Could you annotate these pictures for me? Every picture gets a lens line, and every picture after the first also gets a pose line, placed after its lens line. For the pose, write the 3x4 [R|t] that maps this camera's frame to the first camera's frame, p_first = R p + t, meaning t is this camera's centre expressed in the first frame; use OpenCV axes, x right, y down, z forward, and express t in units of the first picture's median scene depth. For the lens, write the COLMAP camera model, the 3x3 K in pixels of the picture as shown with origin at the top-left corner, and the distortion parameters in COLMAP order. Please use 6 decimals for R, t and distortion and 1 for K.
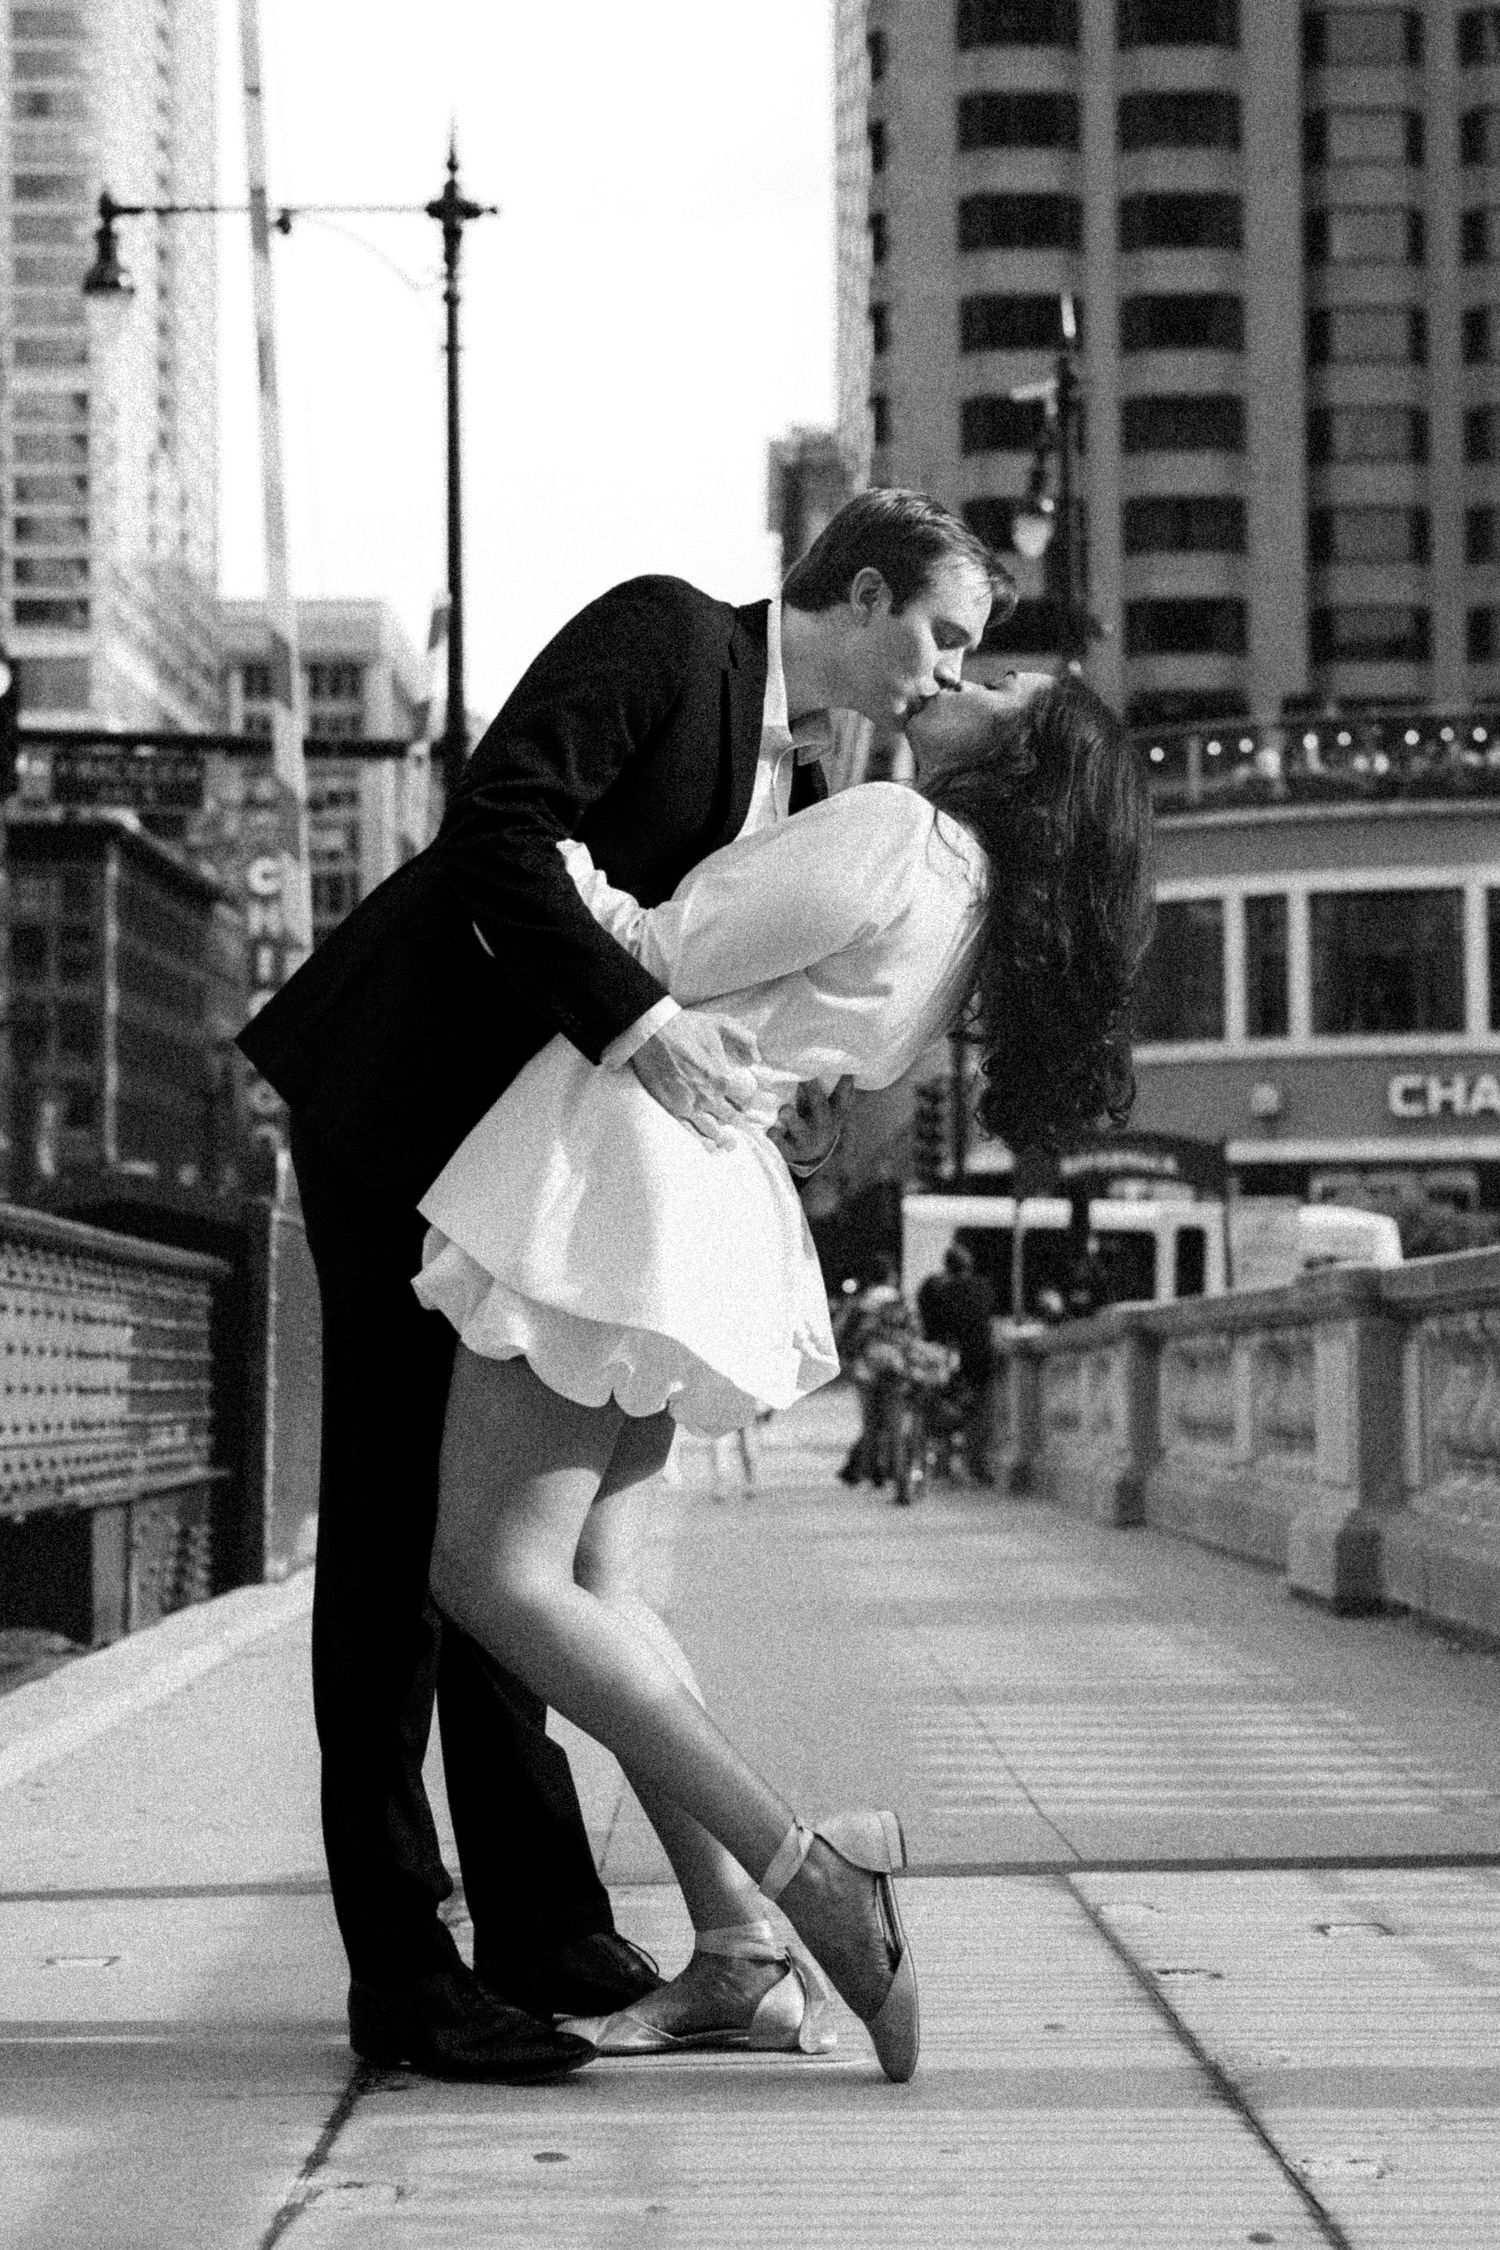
lens RADIAL K [[3388.9, 0, 821.0], [0, 3388.9, 1118.6], [0, 0, 1]] dist [0.071241, -0.096461]
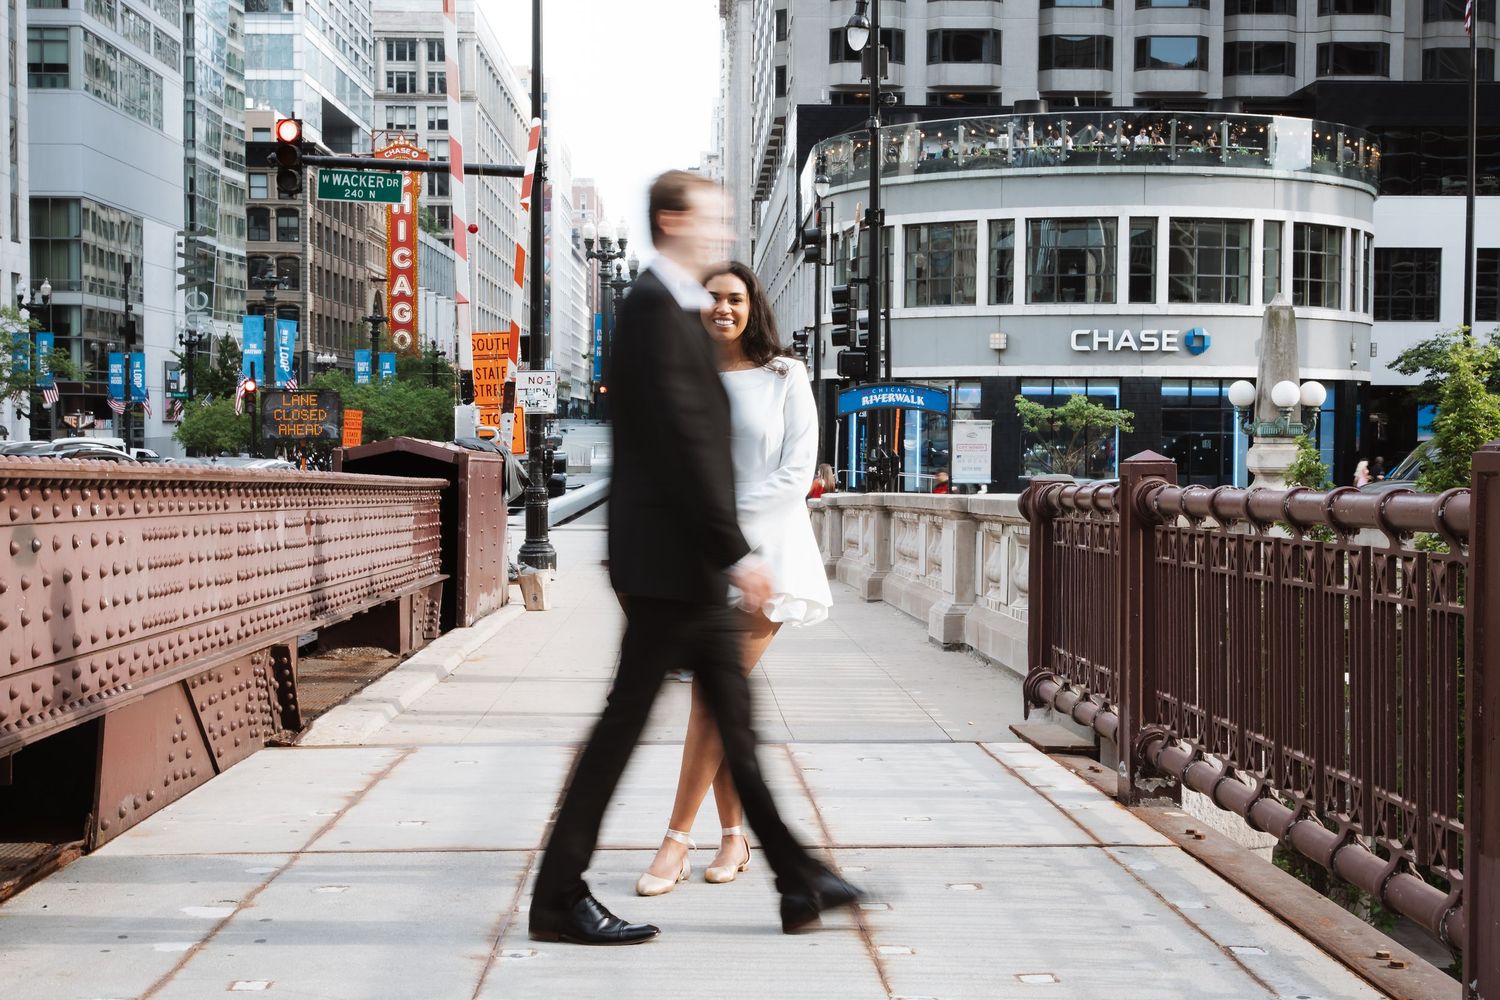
lens RADIAL K [[2259.3, 0, 746.8], [0, 2259.3, 501.5], [0, 0, 1]] dist [0.071241, -0.096461]
pose [[0.999875, 0.015811, 0.000378, 0.005125], [-0.015781, 0.995845, 0.089688, -0.024549], [0.001042, -0.089683, 0.995970, -0.141359]]
